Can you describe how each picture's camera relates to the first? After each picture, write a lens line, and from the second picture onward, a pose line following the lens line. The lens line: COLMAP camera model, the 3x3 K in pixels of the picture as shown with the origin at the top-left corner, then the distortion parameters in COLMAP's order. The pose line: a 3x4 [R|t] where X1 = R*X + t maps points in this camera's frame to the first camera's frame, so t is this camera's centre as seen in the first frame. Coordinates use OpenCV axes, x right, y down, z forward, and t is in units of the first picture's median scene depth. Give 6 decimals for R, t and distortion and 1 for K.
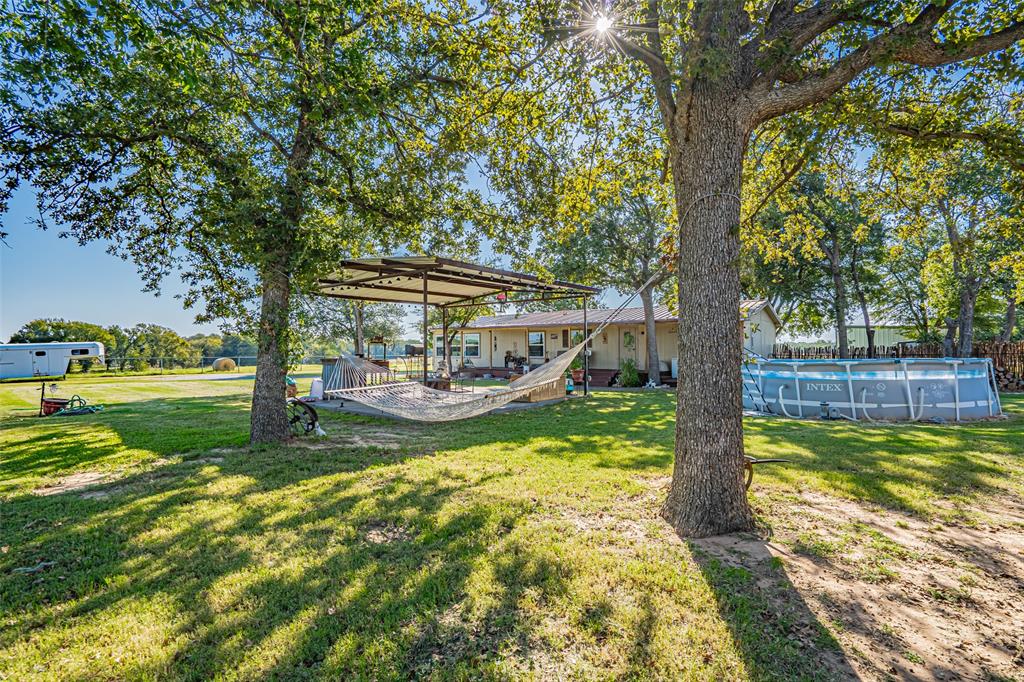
lens RADIAL K [[477.3, 0, 512.0], [0, 477.3, 341.0], [0, 0, 1]] dist [-0.002958, 0.000243]
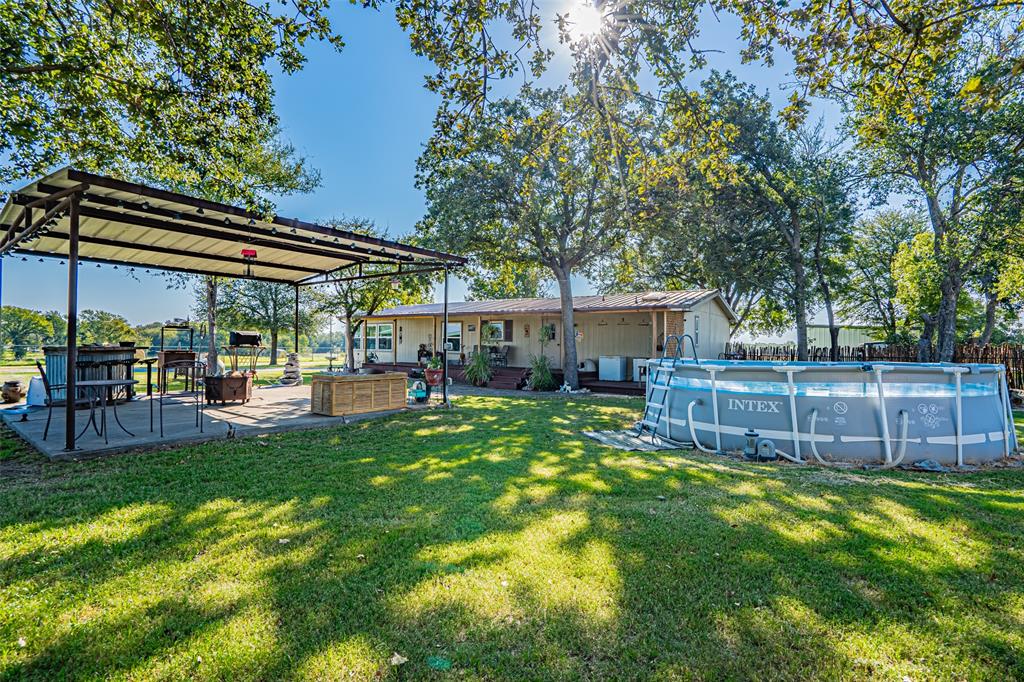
lens RADIAL K [[464.8, 0, 512.0], [0, 464.8, 341.0], [0, 0, 1]] dist [-0.015698, -0.000416]
pose [[0.999357, 0.019959, 0.029800, 0.157305], [-0.020194, 0.999767, 0.007601, 0.006677], [-0.029641, -0.008198, 0.999527, 0.198730]]
